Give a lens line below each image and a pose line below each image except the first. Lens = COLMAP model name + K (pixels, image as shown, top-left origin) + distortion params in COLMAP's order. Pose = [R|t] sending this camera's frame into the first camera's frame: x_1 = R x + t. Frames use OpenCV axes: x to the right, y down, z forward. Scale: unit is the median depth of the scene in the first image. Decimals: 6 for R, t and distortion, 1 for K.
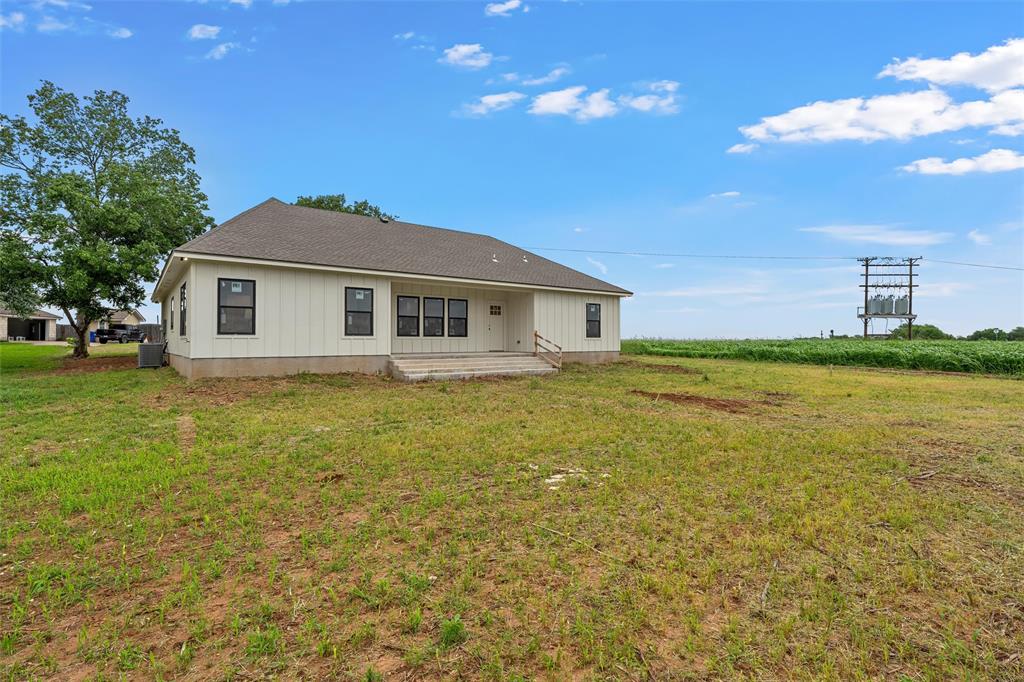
lens RADIAL K [[465.5, 0, 509.5], [0, 465.5, 340.6], [0, 0, 1]] dist [0.001808, 0.000035]
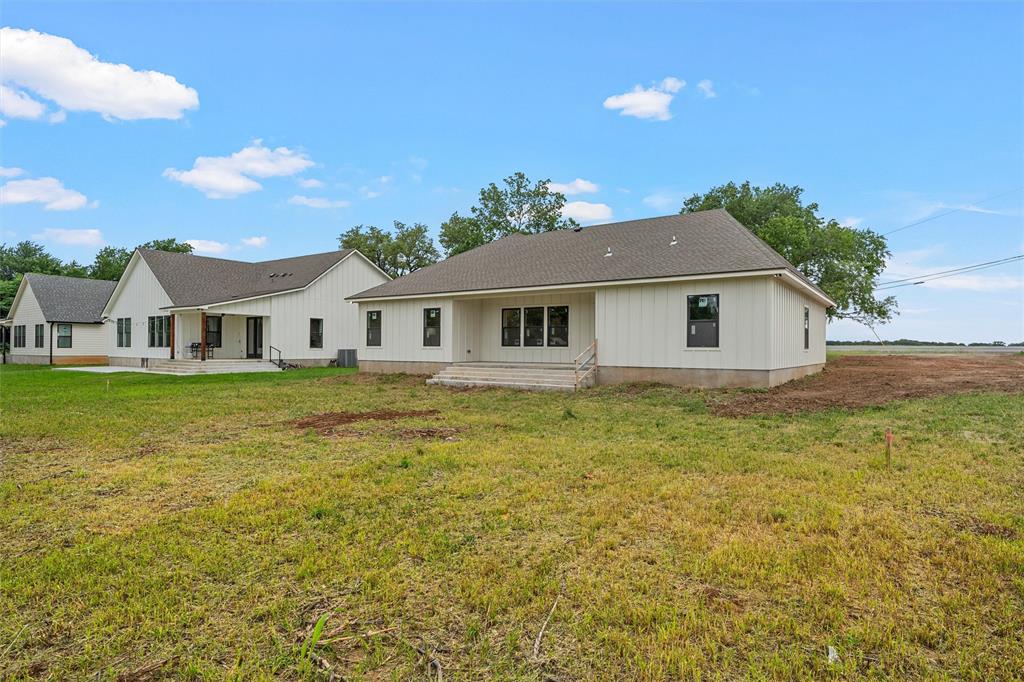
lens RADIAL K [[465.5, 0, 509.3], [0, 465.5, 344.2], [0, 0, 1]] dist [0.001808, 0.000035]
pose [[0.390905, -0.010248, -0.920374, 0.729174], [-0.007018, 0.999876, -0.014114, 0.000659], [0.920404, 0.011976, 0.390784, 0.550704]]
